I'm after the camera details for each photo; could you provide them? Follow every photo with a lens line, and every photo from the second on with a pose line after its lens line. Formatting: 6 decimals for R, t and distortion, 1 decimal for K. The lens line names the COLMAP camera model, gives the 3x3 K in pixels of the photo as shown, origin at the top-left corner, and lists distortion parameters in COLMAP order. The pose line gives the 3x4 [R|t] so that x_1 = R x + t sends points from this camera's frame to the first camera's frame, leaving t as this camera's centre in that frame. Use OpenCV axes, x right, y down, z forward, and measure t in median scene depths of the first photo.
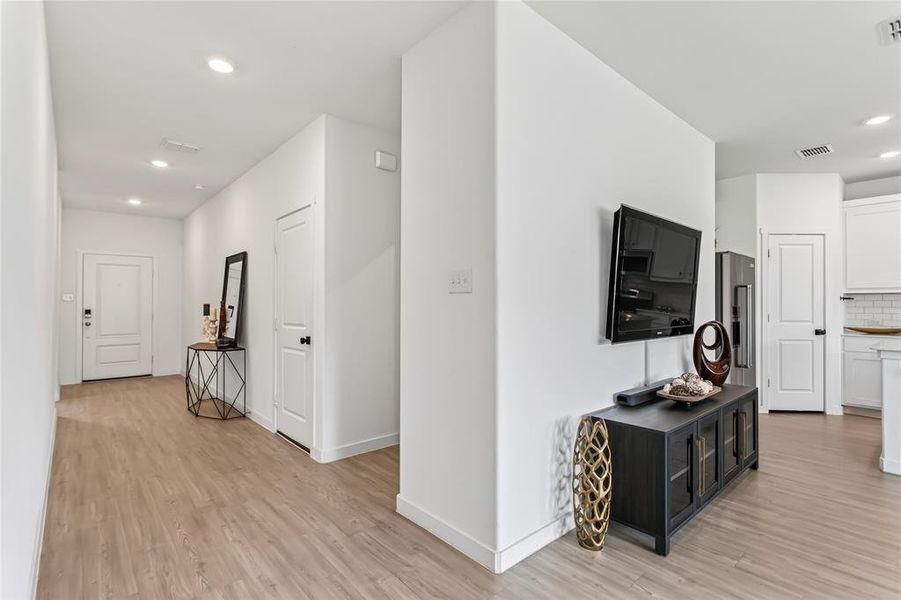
lens RADIAL K [[430.0, 0, 454.5], [0, 430.0, 300.3], [0, 0, 1]] dist [0.000551, 0.001042]
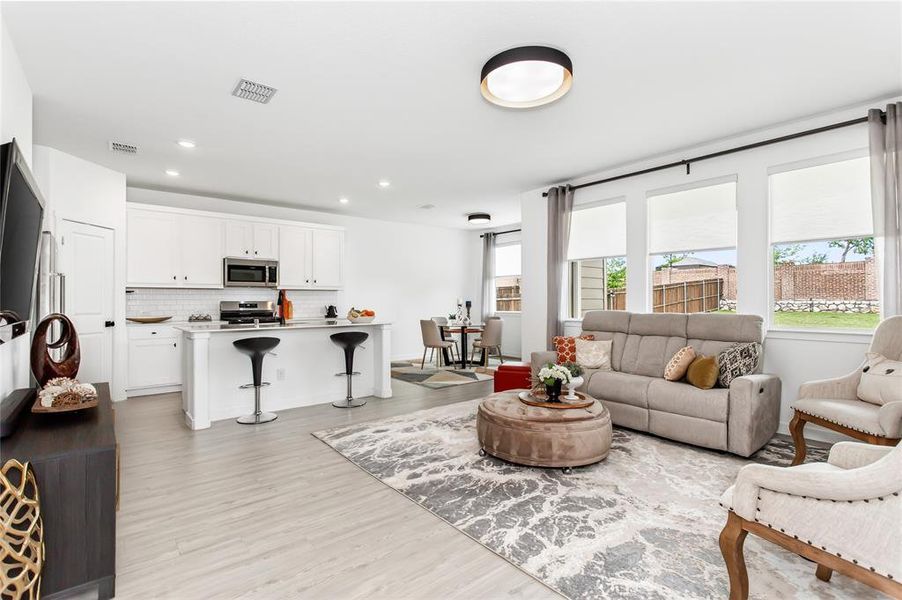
lens RADIAL K [[430.5, 0, 446.7], [0, 430.5, 298.5], [0, 0, 1]] dist [0.000551, 0.001042]
pose [[0.062545, 0.005577, 0.998027, -0.124860], [-0.008647, 0.999950, -0.005046, 0.012209], [-0.998005, -0.008314, 0.062590, 0.136488]]
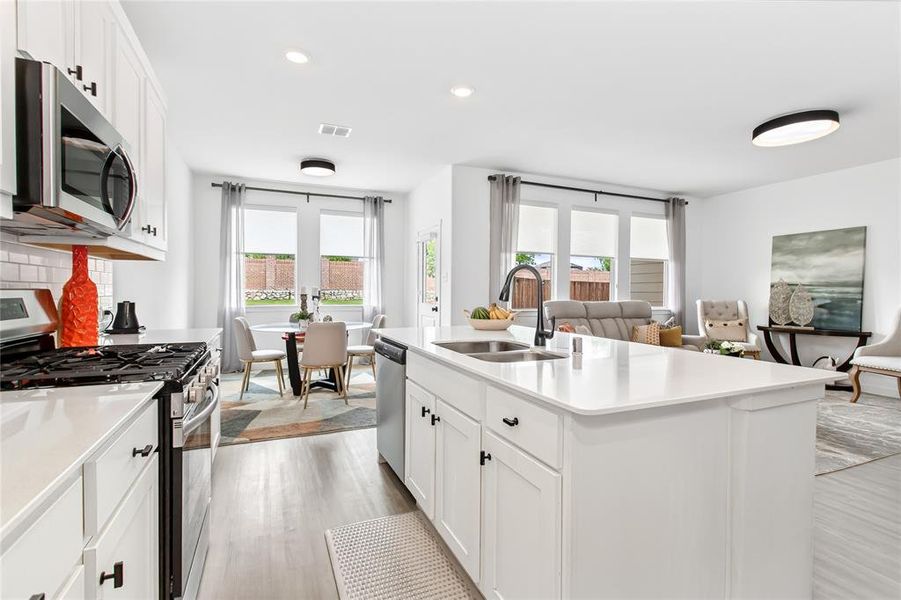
lens RADIAL K [[430.0, 0, 450.1], [0, 430.0, 299.1], [0, 0, 1]] dist [0.000551, 0.001042]
pose [[-0.944593, -0.012724, 0.327997, 0.793305], [-0.010109, 0.999902, 0.009678, 0.020538], [-0.328088, 0.005826, -0.944629, 1.017869]]
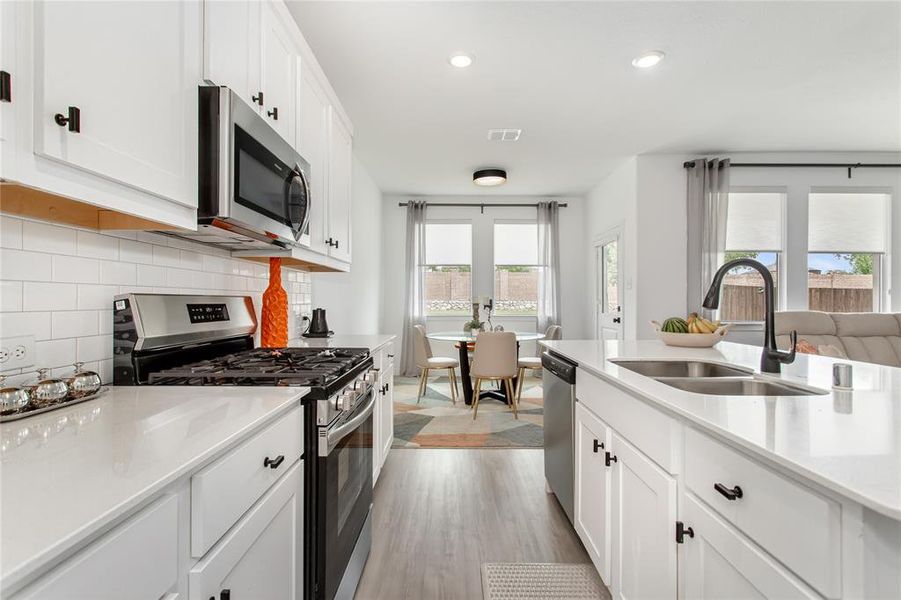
lens RADIAL K [[430.0, 0, 446.3], [0, 430.0, 297.9], [0, 0, 1]] dist [0.000551, 0.001042]
pose [[-0.729882, 0.002421, 0.683569, 0.807530], [-0.009812, 0.999854, -0.014018, 0.024169], [-0.683503, -0.016939, -0.729751, 0.963707]]
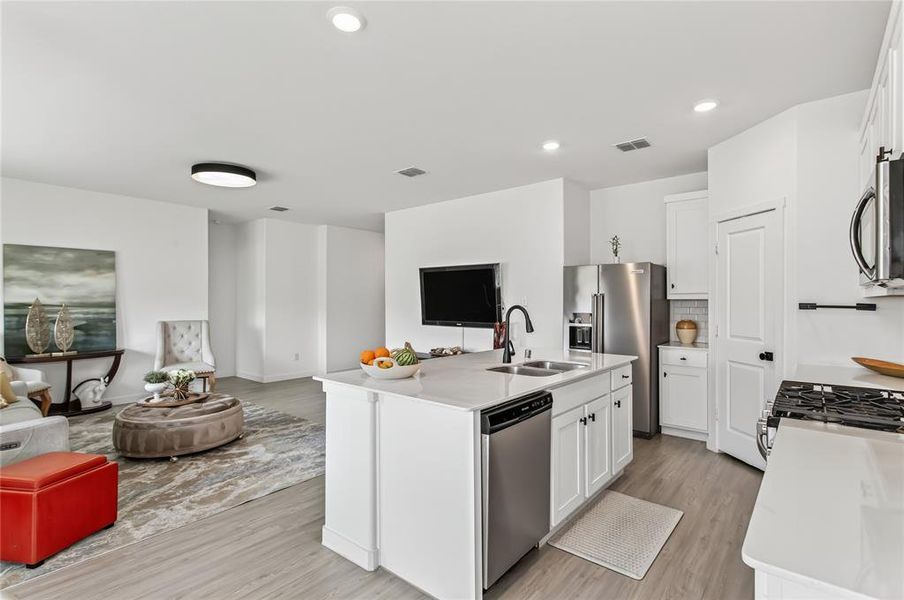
lens RADIAL K [[431.5, 0, 454.8], [0, 431.5, 298.7], [0, 0, 1]] dist [0.000551, 0.001042]
pose [[0.143216, -0.007389, -0.989664, 1.442111], [0.009528, 0.999936, -0.006087, -0.016668], [0.989646, -0.008558, 0.143278, 0.420751]]
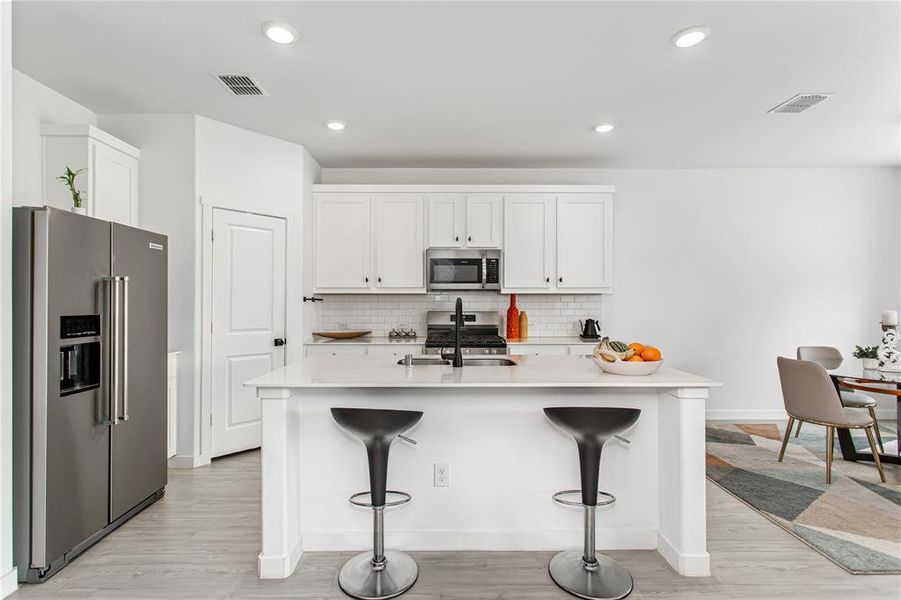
lens RADIAL K [[430.0, 0, 440.7], [0, 430.0, 303.4], [0, 0, 1]] dist [0.000551, 0.001042]
pose [[0.670935, -0.003595, 0.741507, 0.462824], [-0.009701, 0.999860, 0.013626, -0.010285], [-0.741453, -0.016335, 0.670806, 0.255952]]
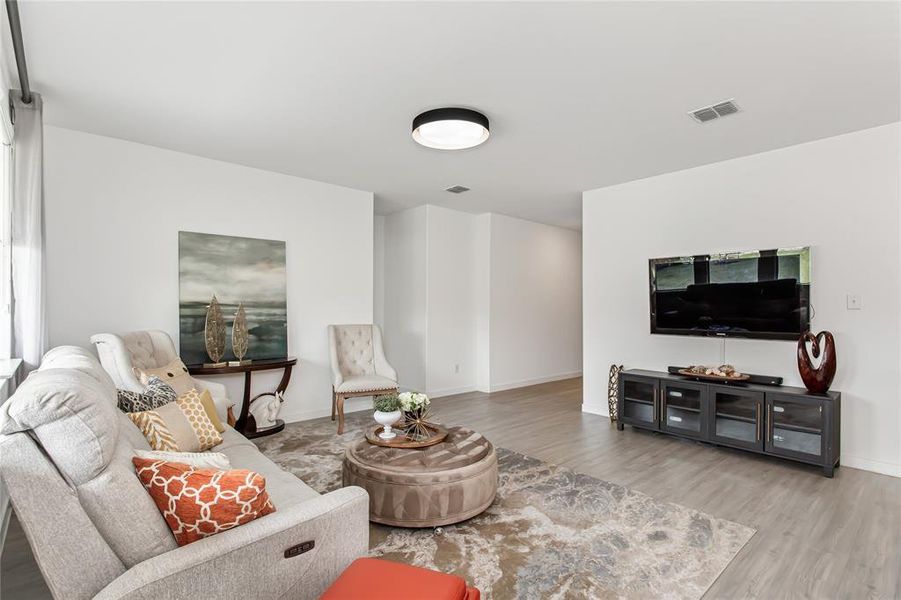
lens RADIAL K [[430.0, 0, 452.5], [0, 430.0, 307.3], [0, 0, 1]] dist [0.000551, 0.001042]
pose [[-0.006334, -0.001732, -0.999978, 1.142891], [0.003132, 0.999994, -0.001752, -0.007964], [0.999975, -0.003143, -0.006328, 0.075077]]
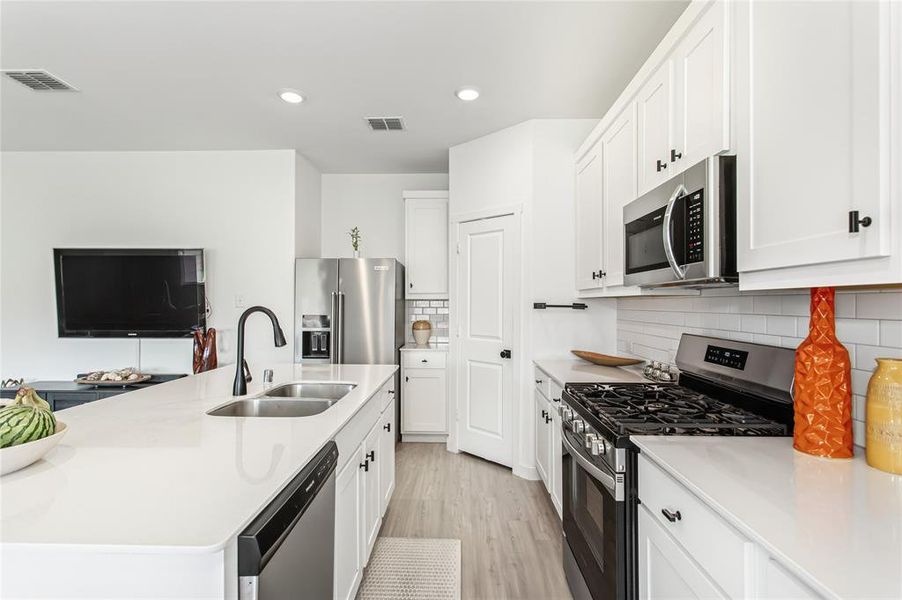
lens RADIAL K [[430.5, 0, 450.4], [0, 430.5, 298.6], [0, 0, 1]] dist [0.000551, 0.001042]
pose [[0.724568, -0.005627, -0.689181, 1.263392], [0.005777, 0.999981, -0.002091, -0.015546], [0.689179, -0.002466, 0.724587, 0.427584]]
